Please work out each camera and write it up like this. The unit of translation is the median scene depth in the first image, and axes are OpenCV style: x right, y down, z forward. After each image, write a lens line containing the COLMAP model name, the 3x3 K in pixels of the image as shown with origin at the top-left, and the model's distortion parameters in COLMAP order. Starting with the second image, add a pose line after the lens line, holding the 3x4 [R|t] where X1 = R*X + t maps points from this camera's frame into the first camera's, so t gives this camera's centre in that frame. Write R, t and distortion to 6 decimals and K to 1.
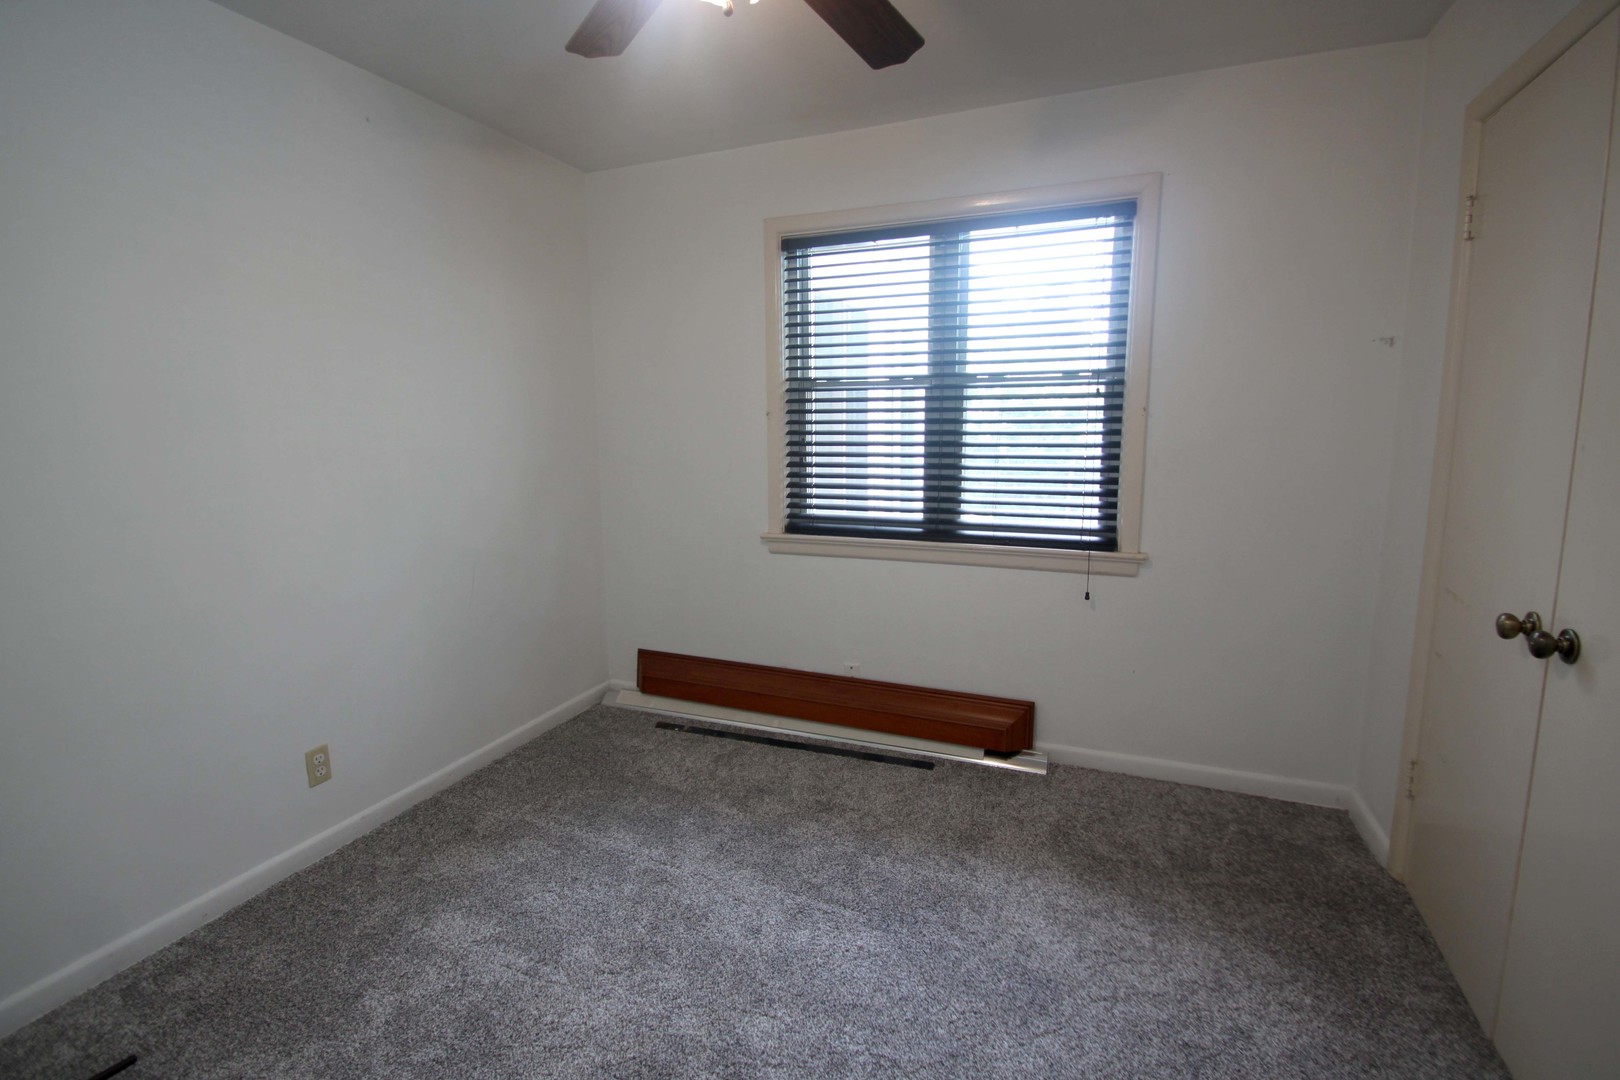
lens RADIAL K [[739.5, 0, 806.7], [0, 739.5, 526.5], [0, 0, 1]] dist [0.002890, -0.015815]
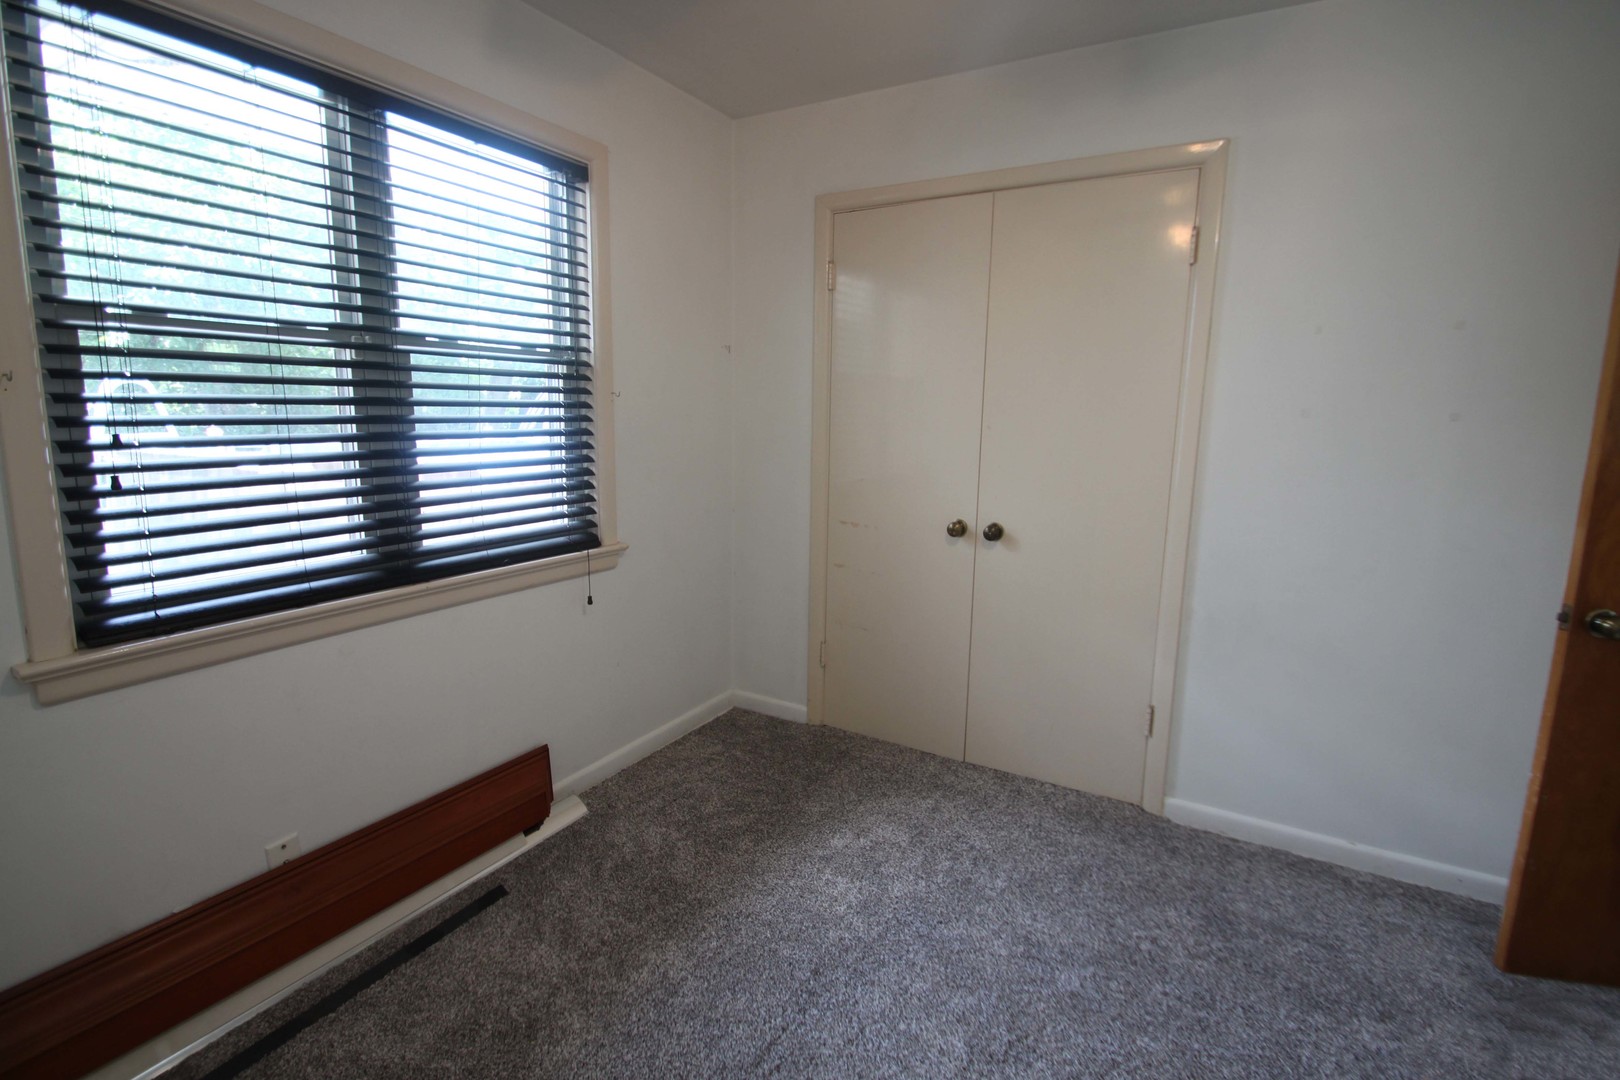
lens RADIAL K [[753.5, 0, 807.0], [0, 753.5, 533.0], [0, 0, 1]] dist [0.099532, -0.076416]
pose [[0.133101, -0.156487, 0.978671, -0.470122], [0.116858, 0.983046, 0.141294, -0.085316], [-0.984189, 0.095560, 0.149131, 0.570002]]
